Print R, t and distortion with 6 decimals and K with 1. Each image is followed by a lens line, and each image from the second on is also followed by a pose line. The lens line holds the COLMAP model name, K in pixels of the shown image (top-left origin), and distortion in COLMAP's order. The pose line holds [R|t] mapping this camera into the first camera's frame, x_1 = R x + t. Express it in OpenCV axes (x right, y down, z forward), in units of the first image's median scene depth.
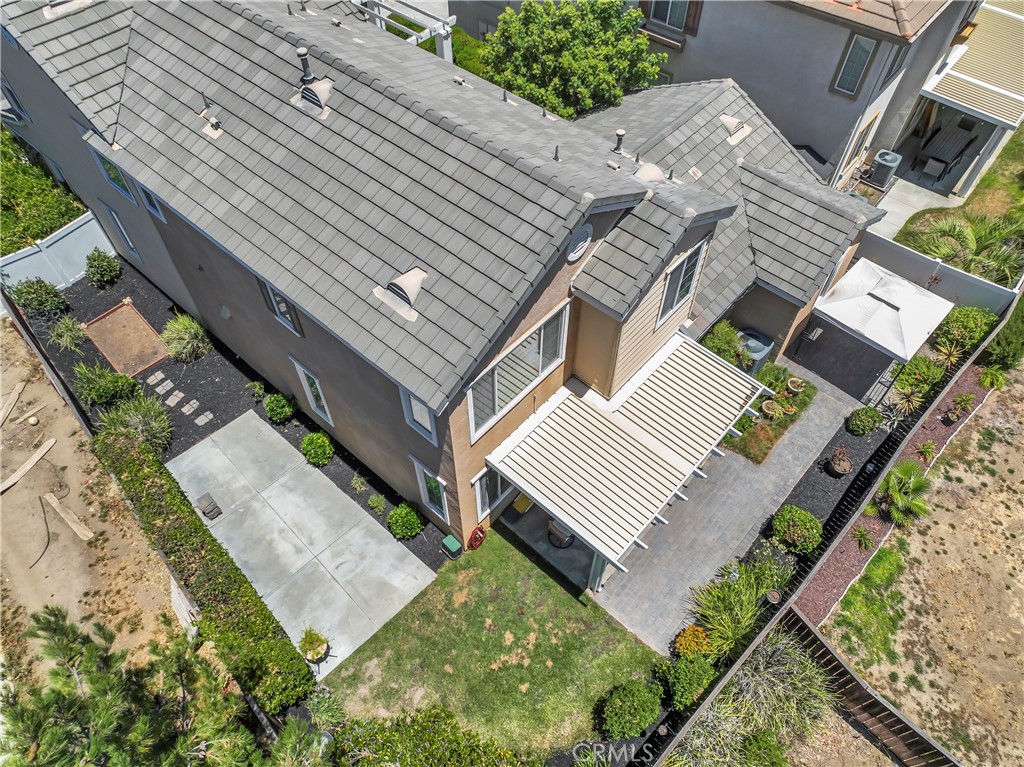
lens RADIAL K [[718.4, 0, 508.8], [0, 718.4, 382.0], [0, 0, 1]] dist [0.006837, 0.012840]
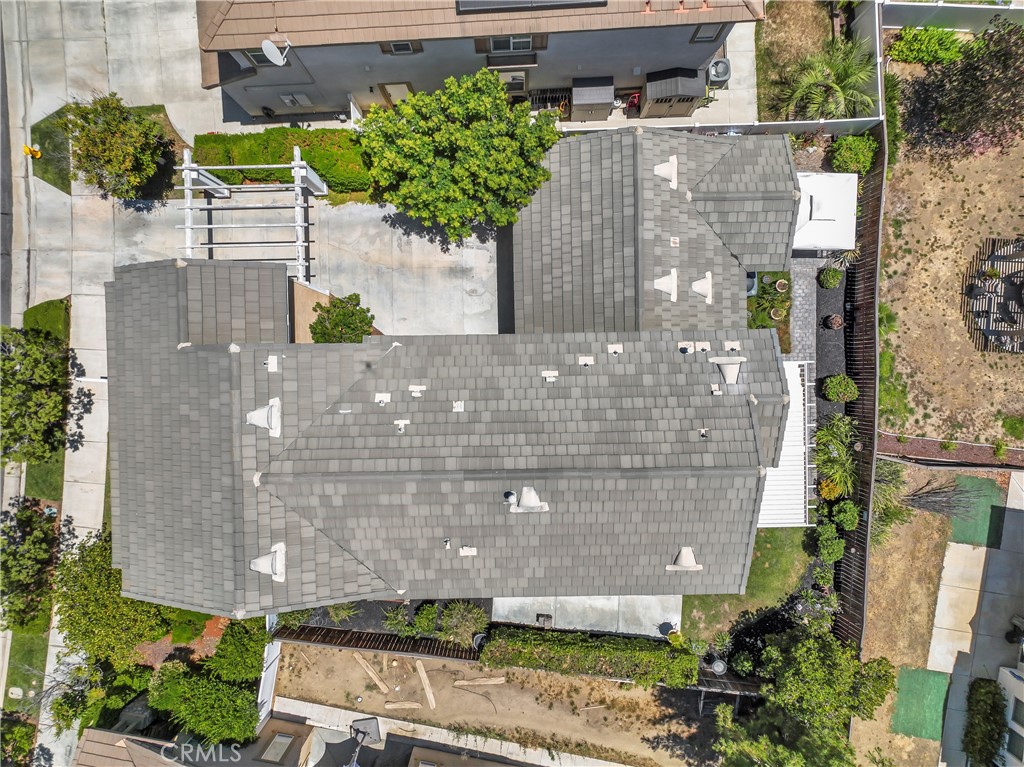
lens RADIAL K [[718.4, 0, 513.6], [0, 718.4, 382.1], [0, 0, 1]] dist [0.006837, 0.012840]
pose [[0.735179, -0.677620, -0.018515, -0.085789], [0.546085, 0.575846, 0.608435, -1.084563], [-0.401626, -0.457419, 0.793388, 0.026994]]
